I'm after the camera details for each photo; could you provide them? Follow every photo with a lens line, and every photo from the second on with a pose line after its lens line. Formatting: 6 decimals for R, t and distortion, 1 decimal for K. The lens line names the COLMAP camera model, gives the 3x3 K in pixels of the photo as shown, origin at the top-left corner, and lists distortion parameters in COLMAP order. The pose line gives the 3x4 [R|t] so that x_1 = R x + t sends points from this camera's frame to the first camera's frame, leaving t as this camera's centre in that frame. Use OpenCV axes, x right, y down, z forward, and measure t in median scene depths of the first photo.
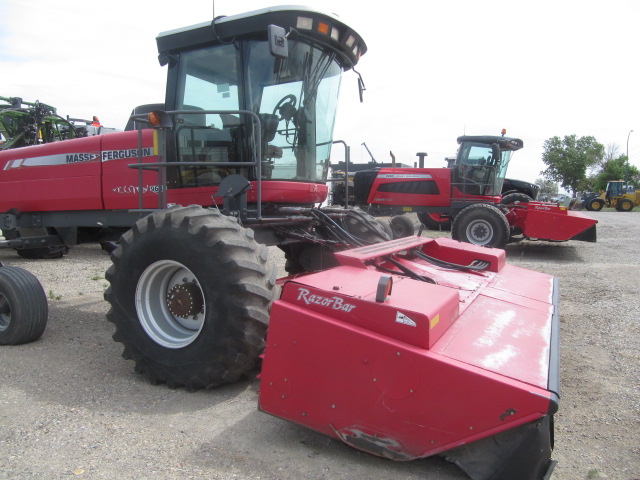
lens RADIAL K [[525.3, 0, 320.0], [0, 525.3, 240.0], [0, 0, 1]] dist [-0.049816, 0.018458]
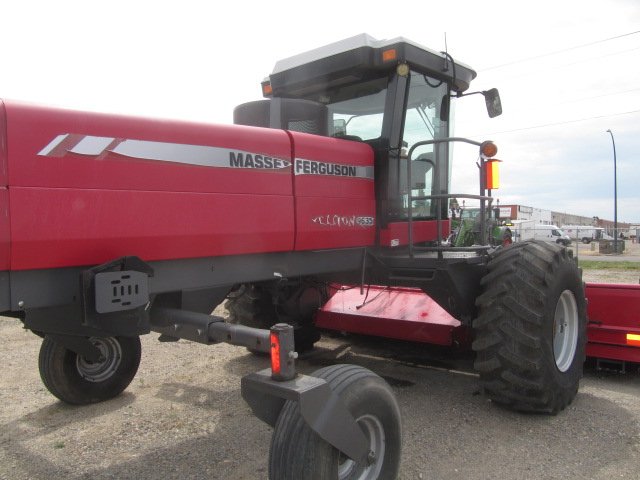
lens RADIAL K [[536.8, 0, 320.0], [0, 536.8, 240.0], [0, 0, 1]] dist [-0.040565, 0.004412]
pose [[0.296602, -0.012631, 0.954918, -1.021374], [0.070061, 0.997506, -0.008568, -0.063901], [-0.952428, 0.069444, 0.296748, 0.780796]]
